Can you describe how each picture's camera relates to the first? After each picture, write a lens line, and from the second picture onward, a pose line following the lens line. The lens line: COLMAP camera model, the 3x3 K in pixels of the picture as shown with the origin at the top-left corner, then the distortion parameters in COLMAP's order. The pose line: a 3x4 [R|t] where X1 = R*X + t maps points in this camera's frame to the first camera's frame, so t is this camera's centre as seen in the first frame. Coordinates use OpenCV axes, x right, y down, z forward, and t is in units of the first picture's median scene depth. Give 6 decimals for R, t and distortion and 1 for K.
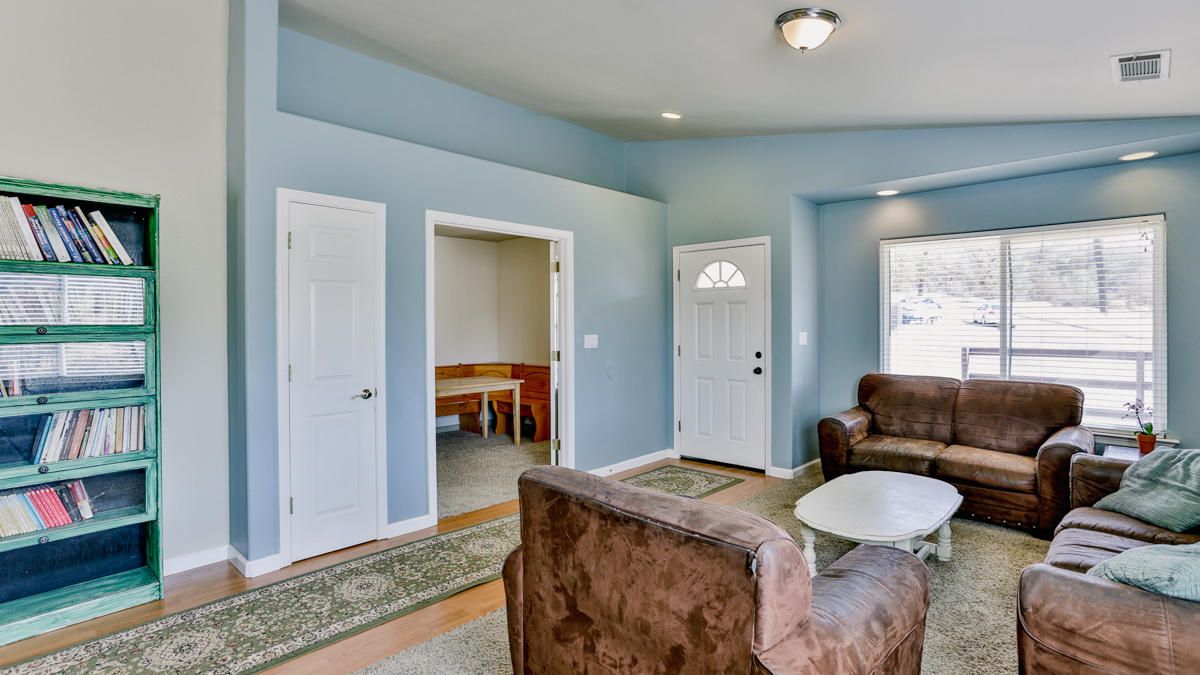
lens RADIAL K [[580.5, 0, 585.7], [0, 580.5, 332.9], [0, 0, 1]] dist [-0.041397, 0.023415]
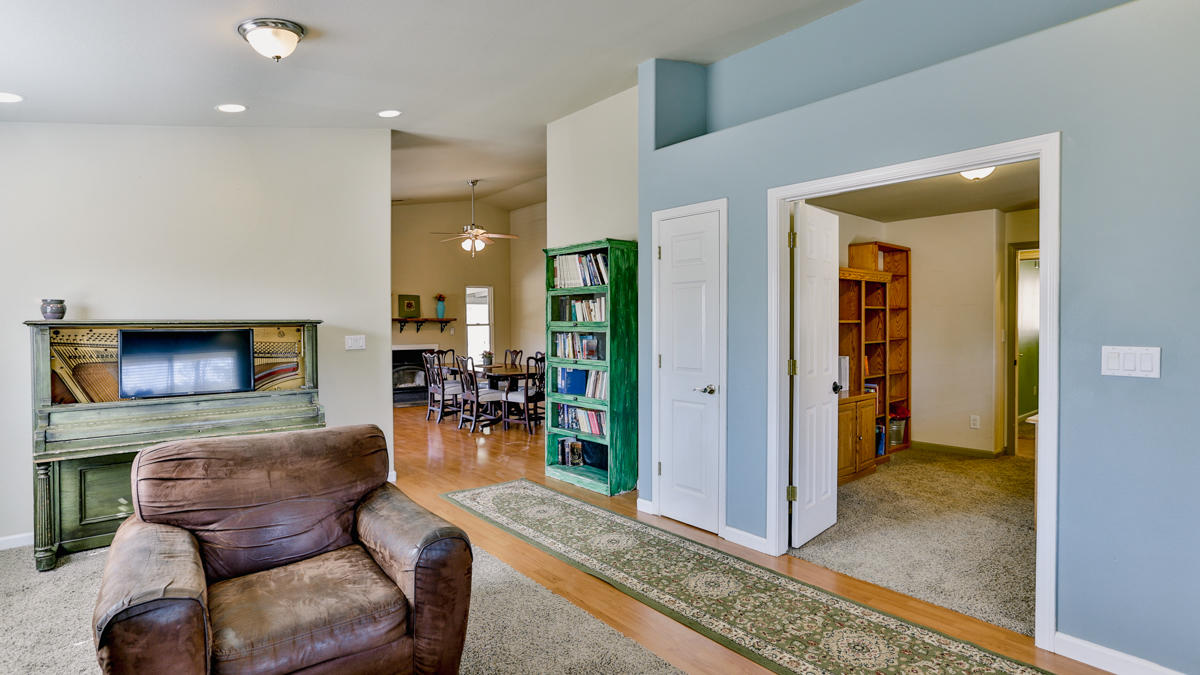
lens RADIAL K [[580.5, 0, 585.7], [0, 580.5, 332.9], [0, 0, 1]] dist [-0.041397, 0.023415]
pose [[-0.104055, 0.027089, -0.994203, 0.756662], [-0.011432, 0.999530, 0.028430, -0.023736], [0.994506, 0.014324, -0.103696, 1.000296]]
